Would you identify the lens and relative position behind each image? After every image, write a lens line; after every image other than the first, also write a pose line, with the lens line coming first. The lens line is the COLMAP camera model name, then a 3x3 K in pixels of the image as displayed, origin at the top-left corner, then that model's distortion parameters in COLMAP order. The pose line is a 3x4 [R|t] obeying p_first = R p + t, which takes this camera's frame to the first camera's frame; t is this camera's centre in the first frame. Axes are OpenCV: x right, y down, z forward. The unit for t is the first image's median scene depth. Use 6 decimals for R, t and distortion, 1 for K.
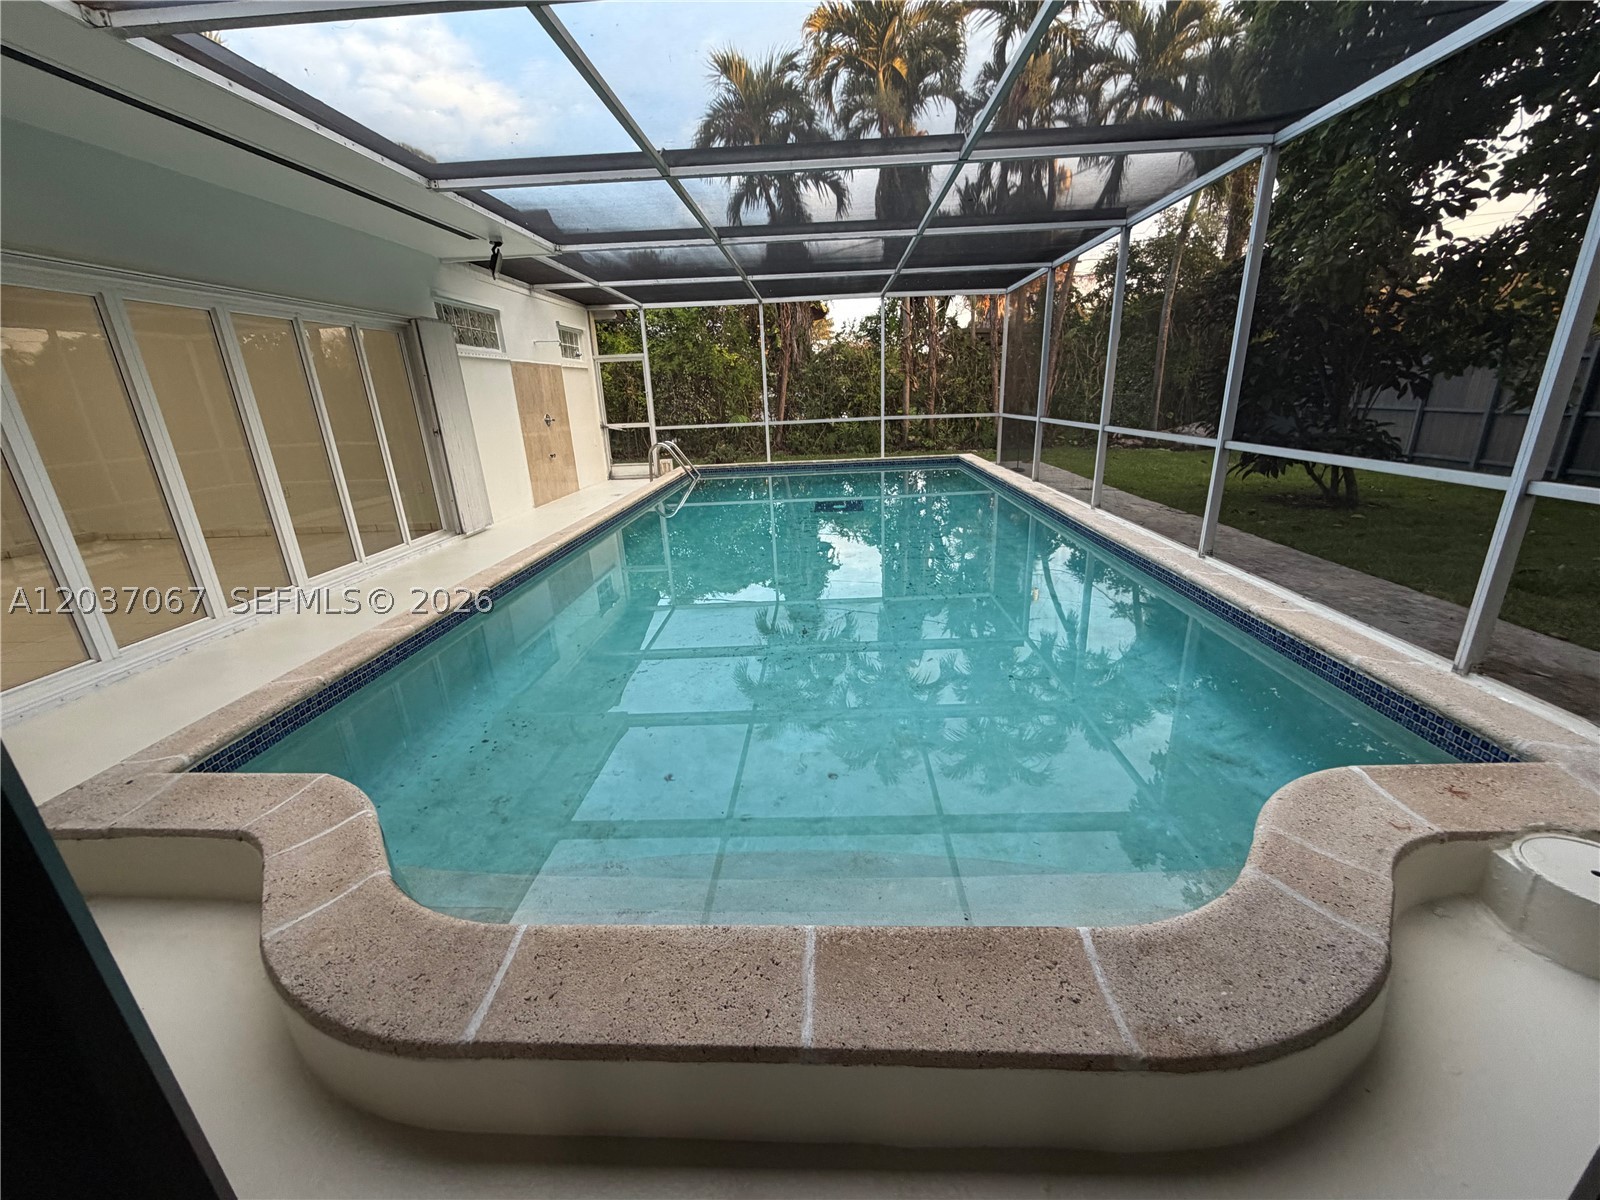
lens RADIAL K [[636.7, 0, 795.4], [0, 636.7, 600.5], [0, 0, 1]] dist [0.001247, 0.000011]
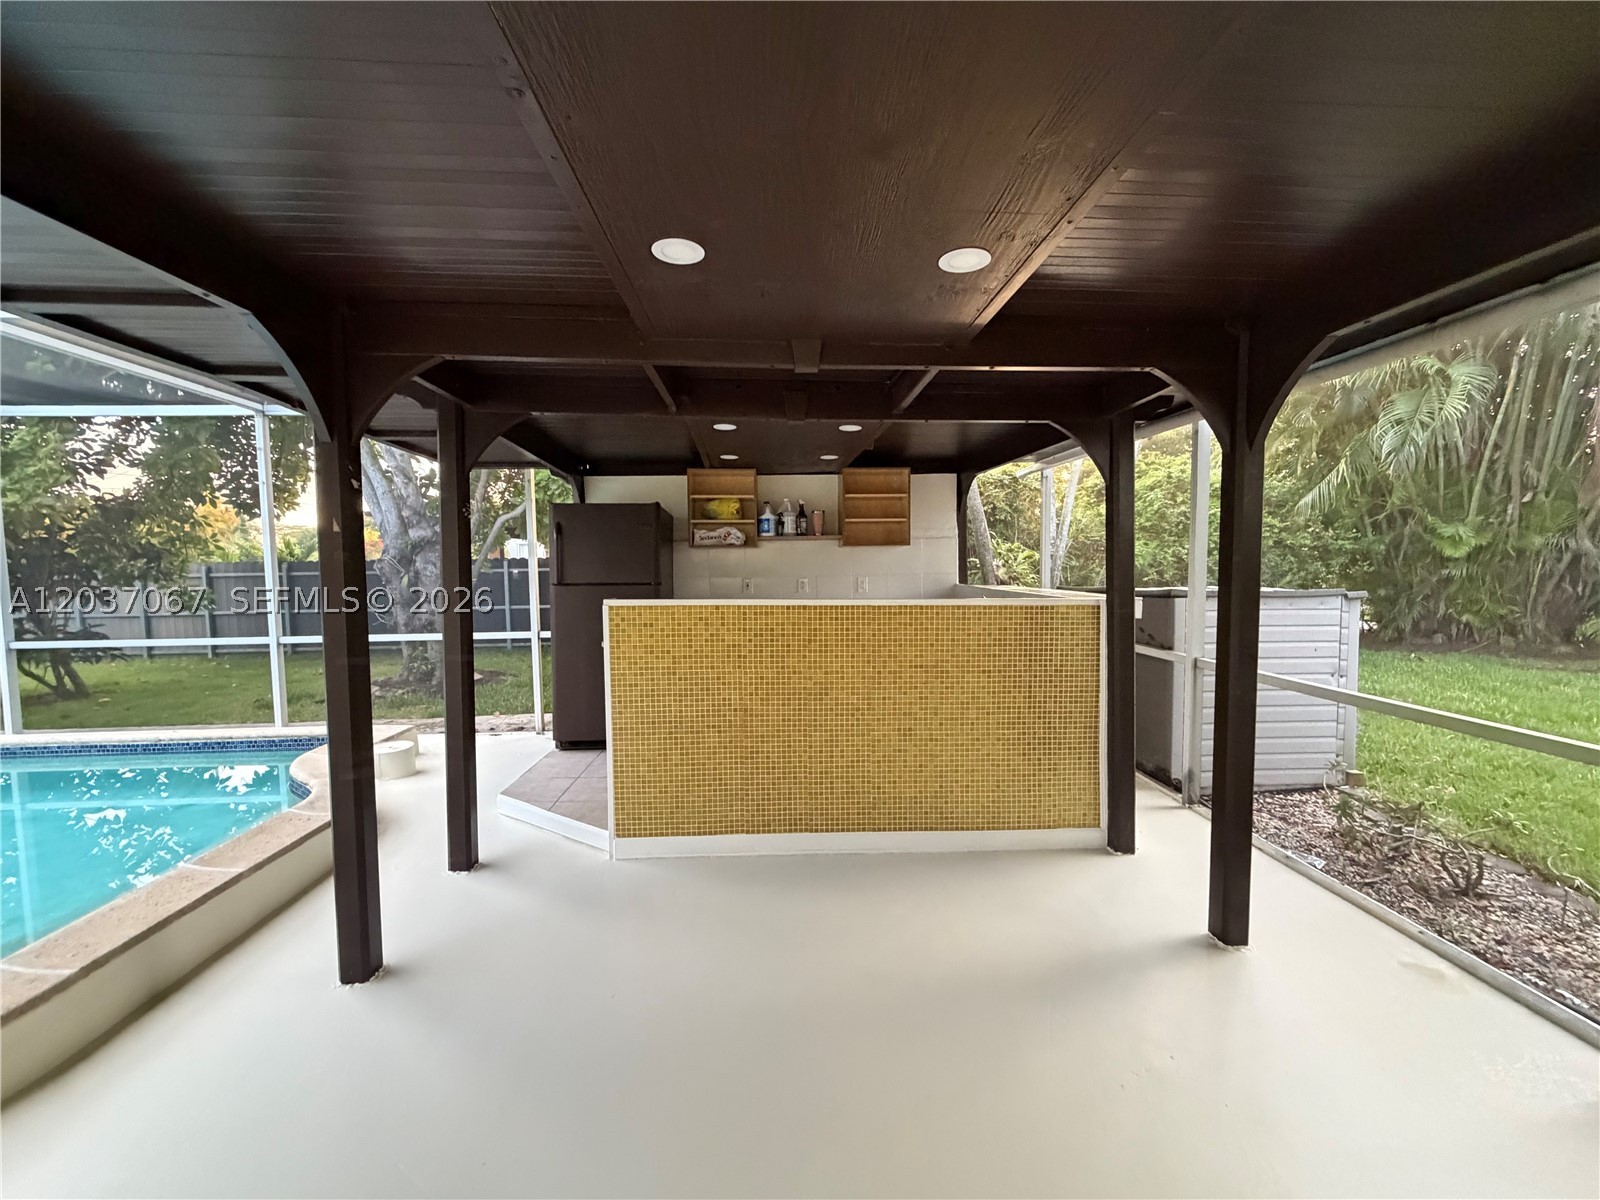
lens RADIAL K [[636.7, 0, 793.1], [0, 636.7, 604.6], [0, 0, 1]] dist [0.001247, 0.000011]
pose [[-0.094828, -0.023445, 0.995218, -0.237369], [0.329872, 0.942501, 0.053635, 0.034019], [-0.939251, 0.333381, -0.081642, -0.094529]]
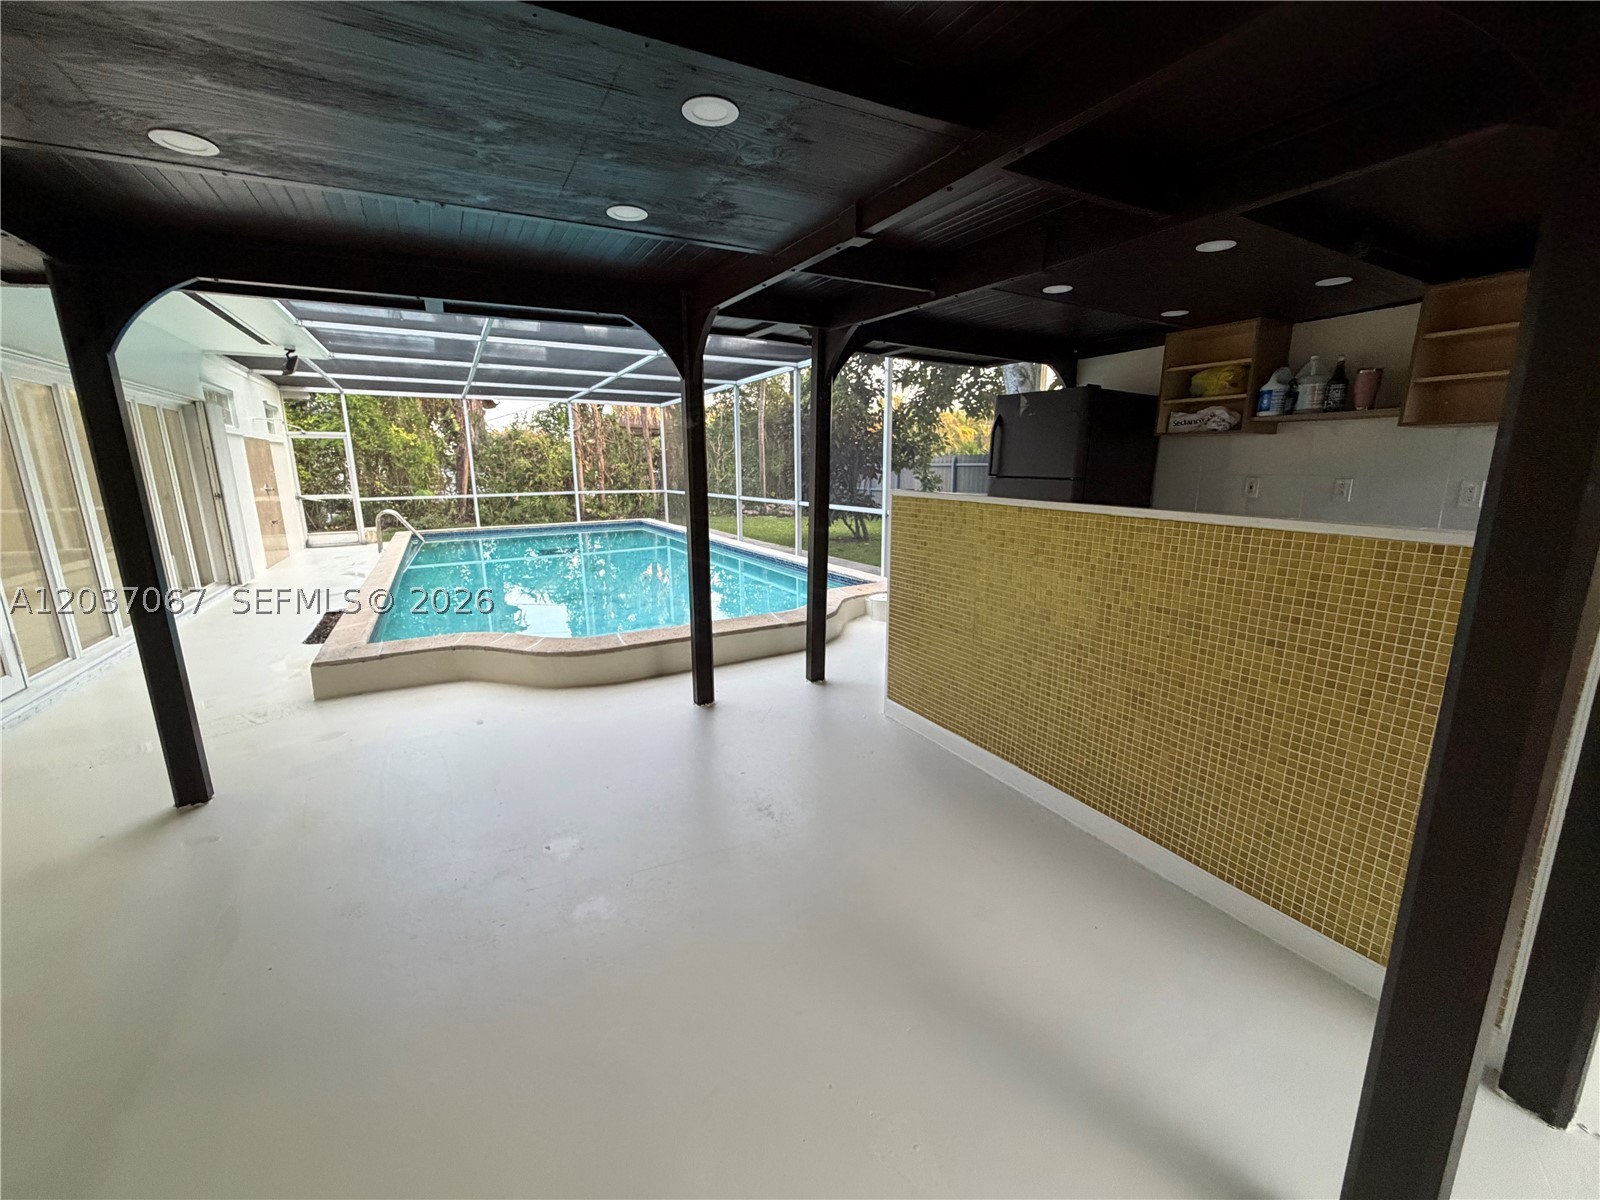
lens RADIAL K [[636.7, 0, 793.8], [0, 636.7, 601.0], [0, 0, 1]] dist [0.001247, 0.000011]
pose [[0.854273, -0.076584, 0.514153, -0.159164], [0.137997, 0.987010, -0.082267, 0.090032], [-0.501174, 0.141230, 0.853744, -0.267100]]
